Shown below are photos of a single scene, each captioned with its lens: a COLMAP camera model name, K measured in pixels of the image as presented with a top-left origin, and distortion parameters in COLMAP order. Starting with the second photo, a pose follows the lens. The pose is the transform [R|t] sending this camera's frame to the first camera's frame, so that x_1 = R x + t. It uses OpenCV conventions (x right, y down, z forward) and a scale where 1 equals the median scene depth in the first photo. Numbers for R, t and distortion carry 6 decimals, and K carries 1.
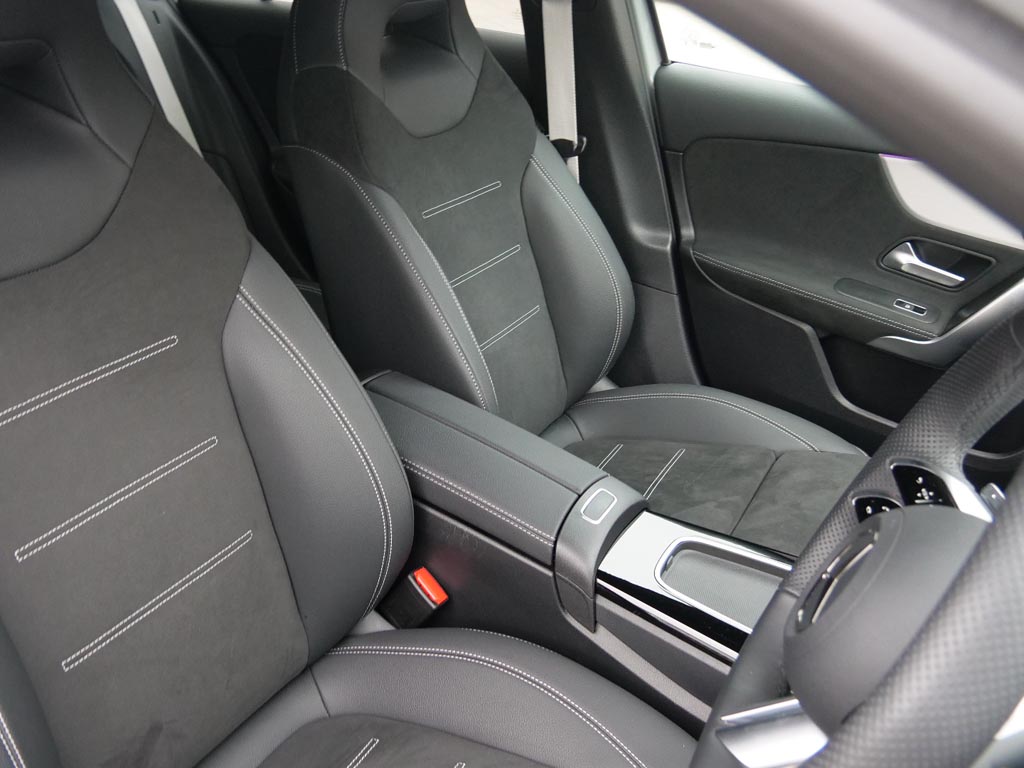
lens RADIAL K [[1204.6, 0, 512.0], [0, 1204.6, 384.0], [0, 0, 1]] dist [-0.027549, 0.008921]
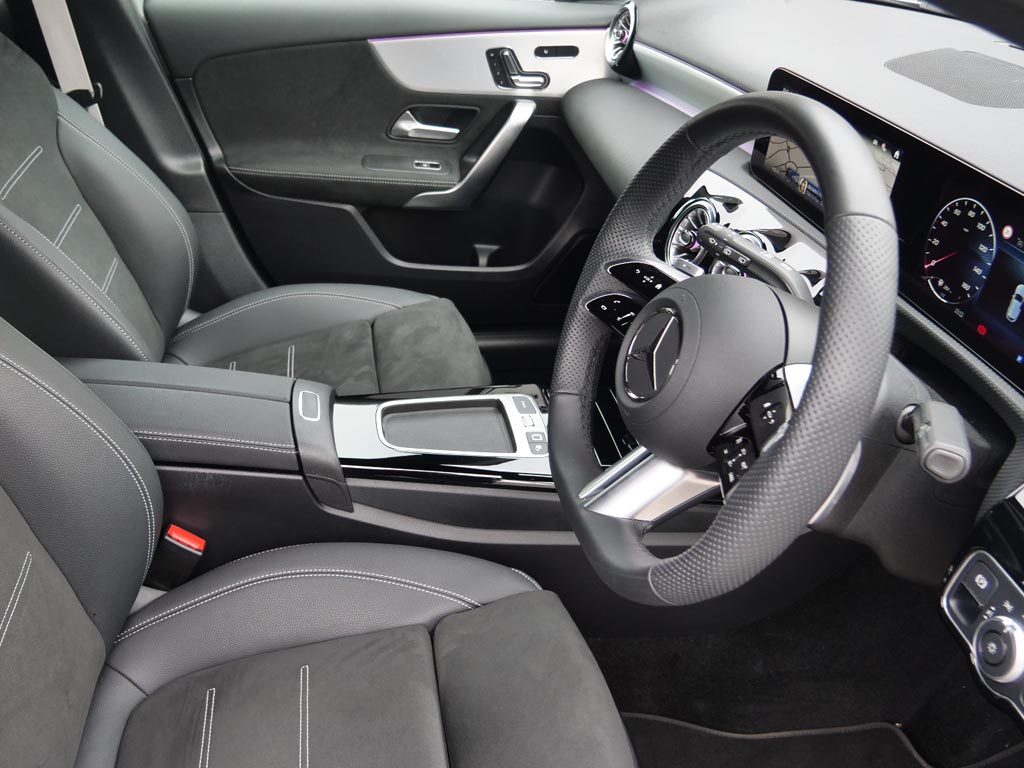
lens RADIAL K [[1204.6, 0, 512.0], [0, 1204.6, 384.0], [0, 0, 1]] dist [-0.027549, 0.008921]
pose [[0.782890, -0.343232, 0.518917, -0.279079], [0.298744, 0.939002, 0.170377, -0.039210], [-0.545743, 0.021637, 0.837673, -0.012329]]
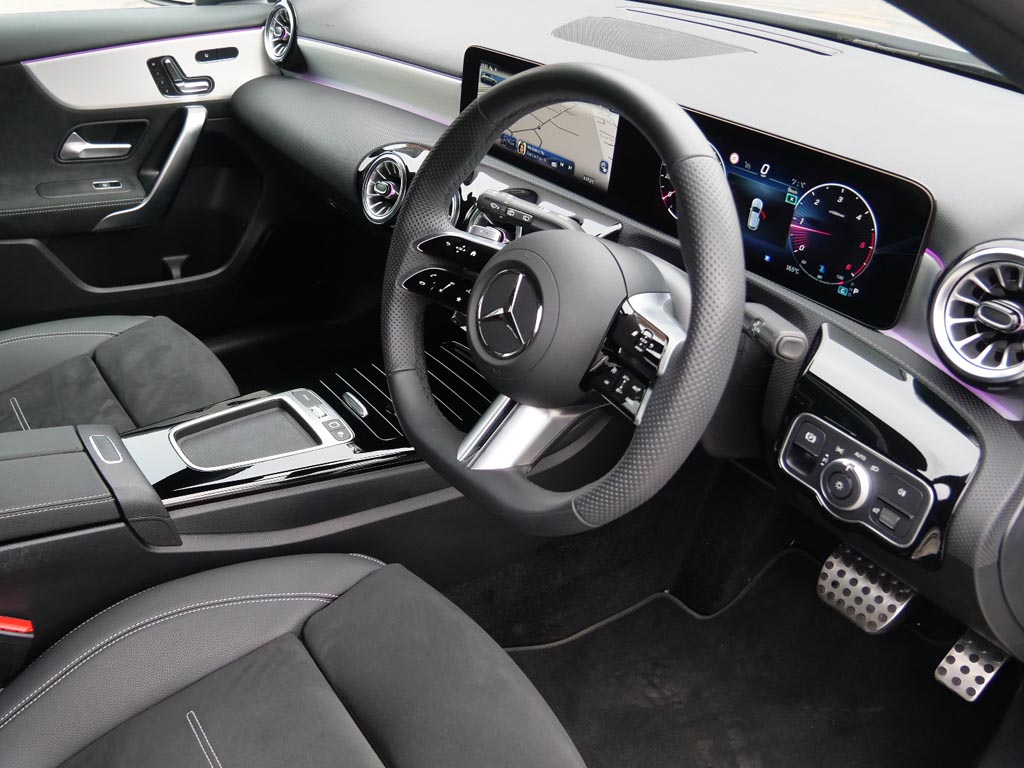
lens RADIAL K [[1129.0, 0, 588.0], [0, 1129.0, 346.2], [0, 0, 1]] dist [-0.030128, 0.004910]
pose [[0.376721, -0.474083, 0.795818, -0.400621], [0.384741, 0.861583, 0.331133, -0.108140], [-0.842648, 0.181439, 0.506976, 0.122621]]
